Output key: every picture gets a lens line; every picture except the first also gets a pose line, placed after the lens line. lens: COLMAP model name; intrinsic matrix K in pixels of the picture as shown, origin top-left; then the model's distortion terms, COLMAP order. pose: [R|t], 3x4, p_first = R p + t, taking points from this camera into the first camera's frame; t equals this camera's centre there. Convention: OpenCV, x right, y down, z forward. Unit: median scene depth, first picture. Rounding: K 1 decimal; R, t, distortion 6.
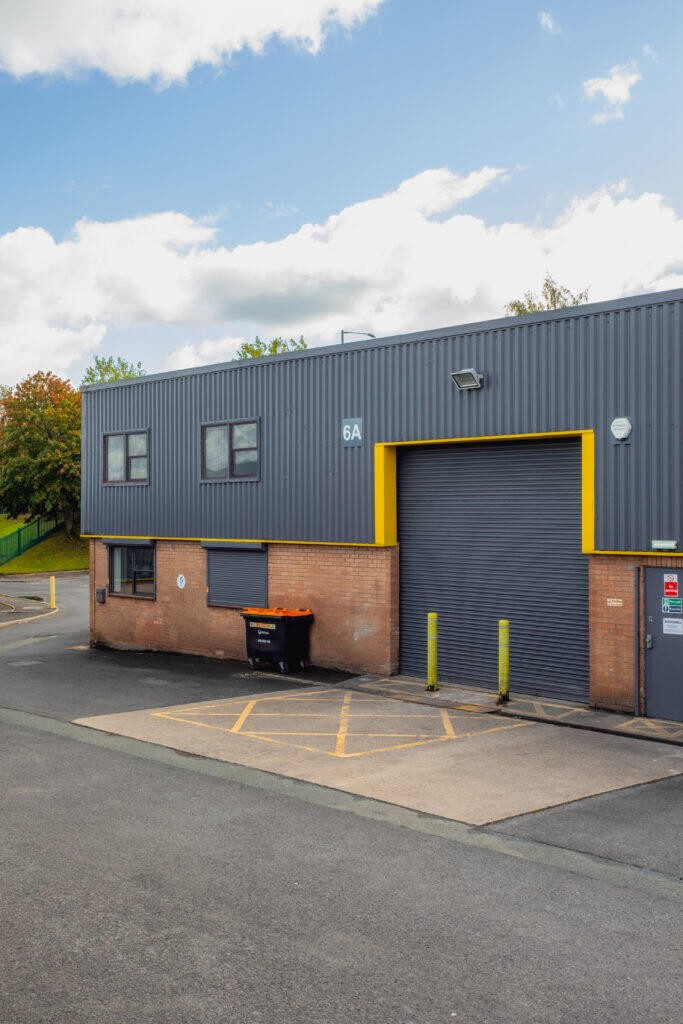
lens RADIAL K [[1155.3, 0, 349.7], [0, 1155.3, 510.4], [0, 0, 1]] dist [0.043354, 0.000000]
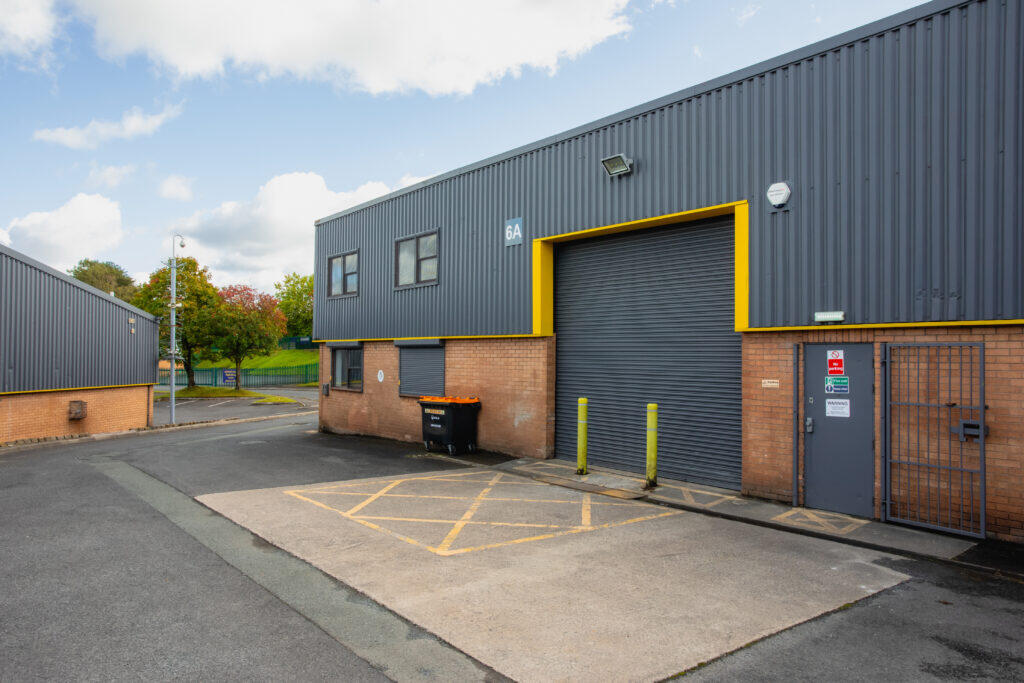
lens RADIAL K [[726.7, 0, 513.3], [0, 726.7, 343.3], [0, 0, 1]] dist [-0.031098, 0.001446]
pose [[0.997112, 0.008251, -0.075497, 0.057031], [-0.009672, 0.999782, -0.018487, 0.051766], [0.075328, 0.019164, 0.996975, 0.347558]]
